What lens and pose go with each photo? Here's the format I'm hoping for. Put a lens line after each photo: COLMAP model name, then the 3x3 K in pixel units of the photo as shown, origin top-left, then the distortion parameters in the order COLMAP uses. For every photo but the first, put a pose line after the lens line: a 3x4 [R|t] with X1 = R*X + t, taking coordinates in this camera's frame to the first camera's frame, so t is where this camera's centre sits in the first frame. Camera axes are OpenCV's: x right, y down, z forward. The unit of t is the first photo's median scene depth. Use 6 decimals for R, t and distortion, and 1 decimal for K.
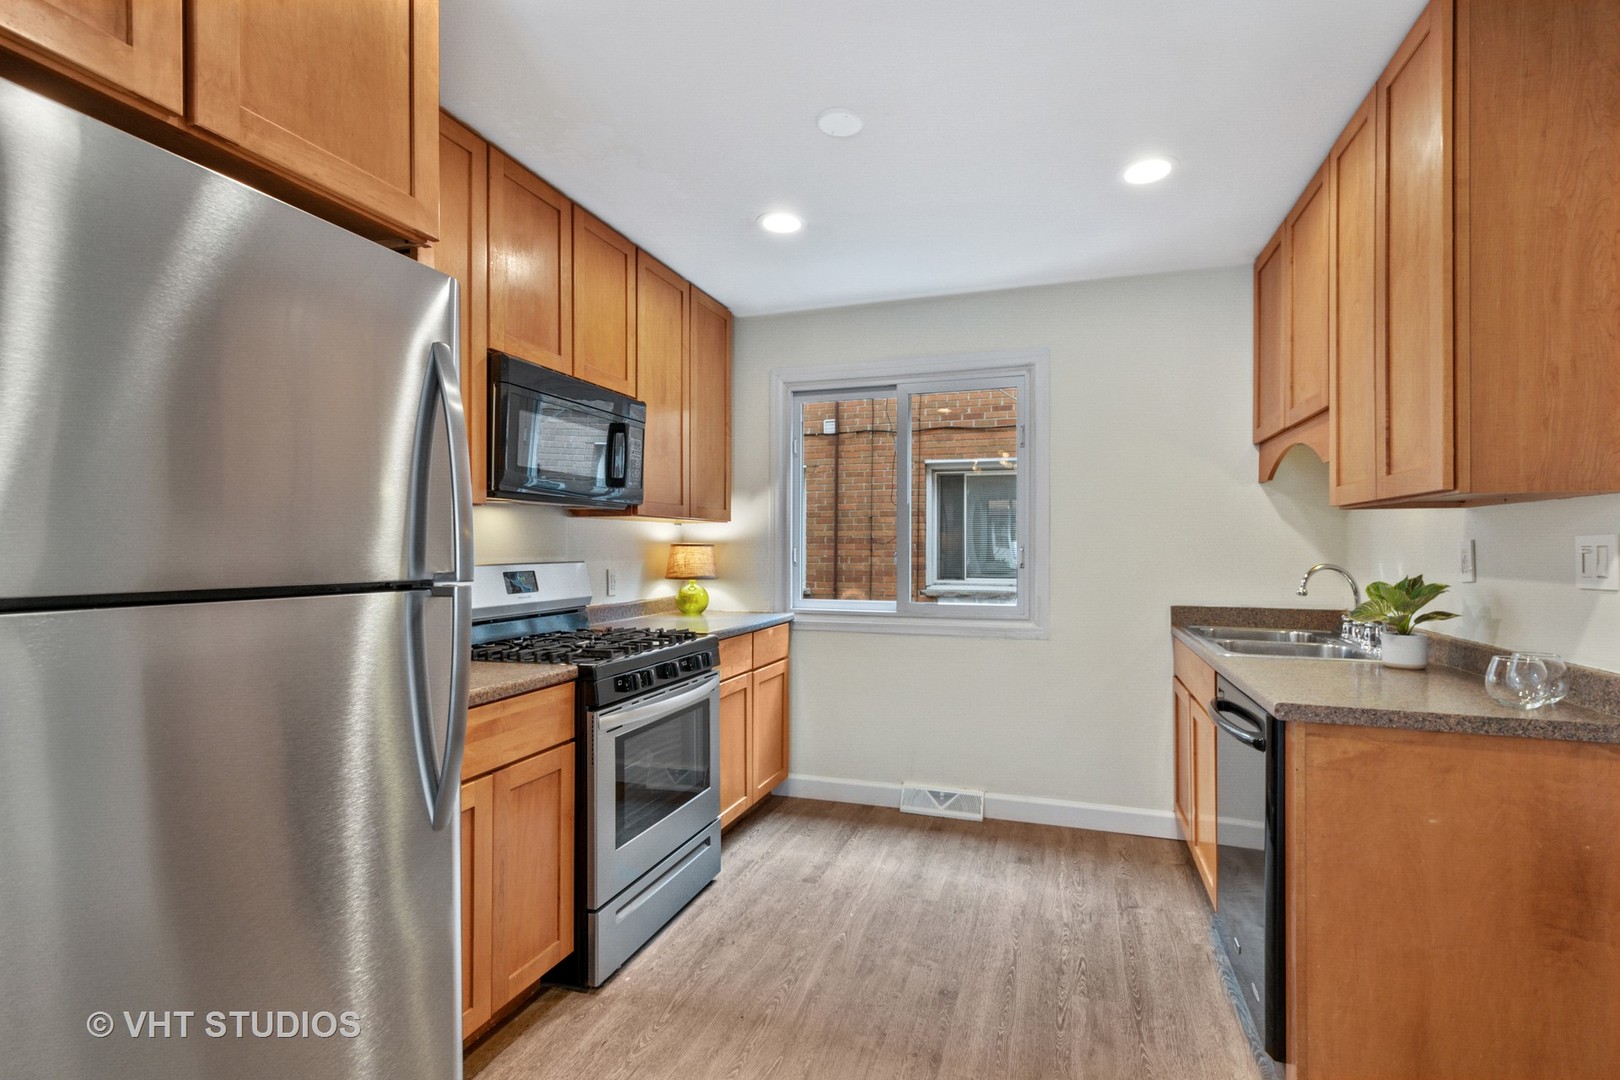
lens RADIAL K [[737.0, 0, 845.6], [0, 737.0, 557.9], [0, 0, 1]] dist [0.001430, 0.000056]
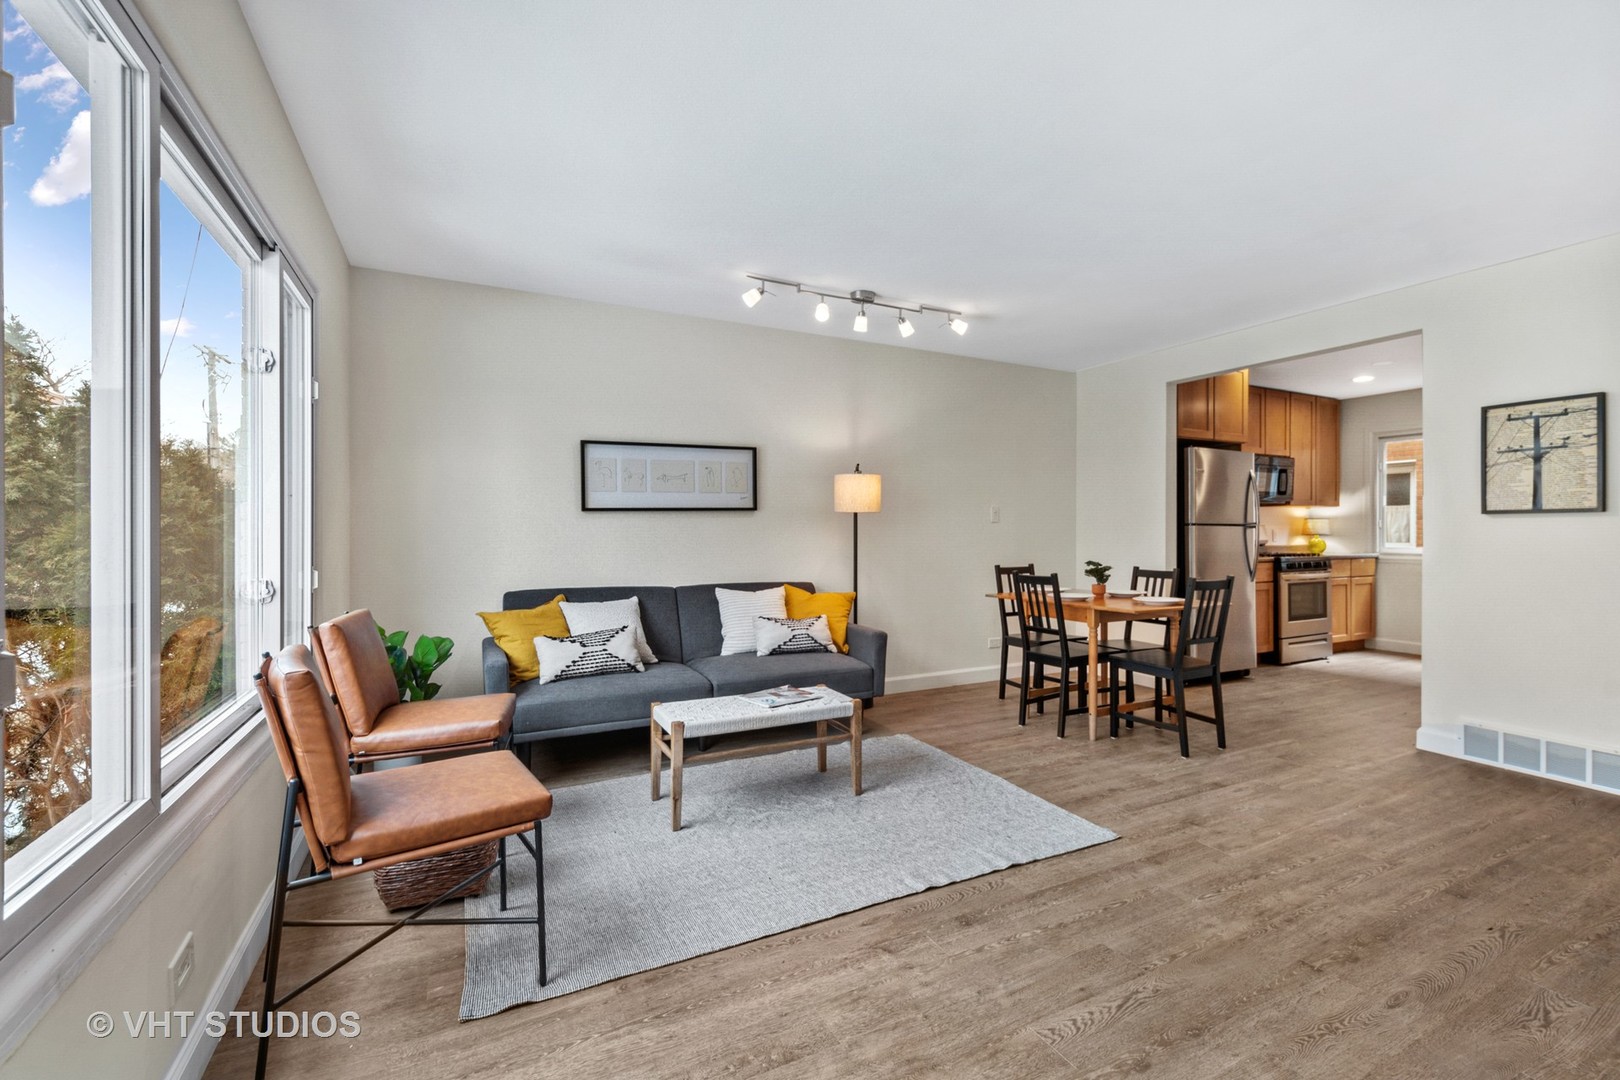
lens RADIAL K [[714.9, 0, 848.5], [0, 714.9, 526.8], [0, 0, 1]] dist [0.014731, -0.012468]
pose [[0.715925, -0.004260, -0.698164, 0.297227], [-0.008492, 0.999854, -0.014809, 0.054580], [0.698125, 0.016531, 0.715785, -1.572428]]
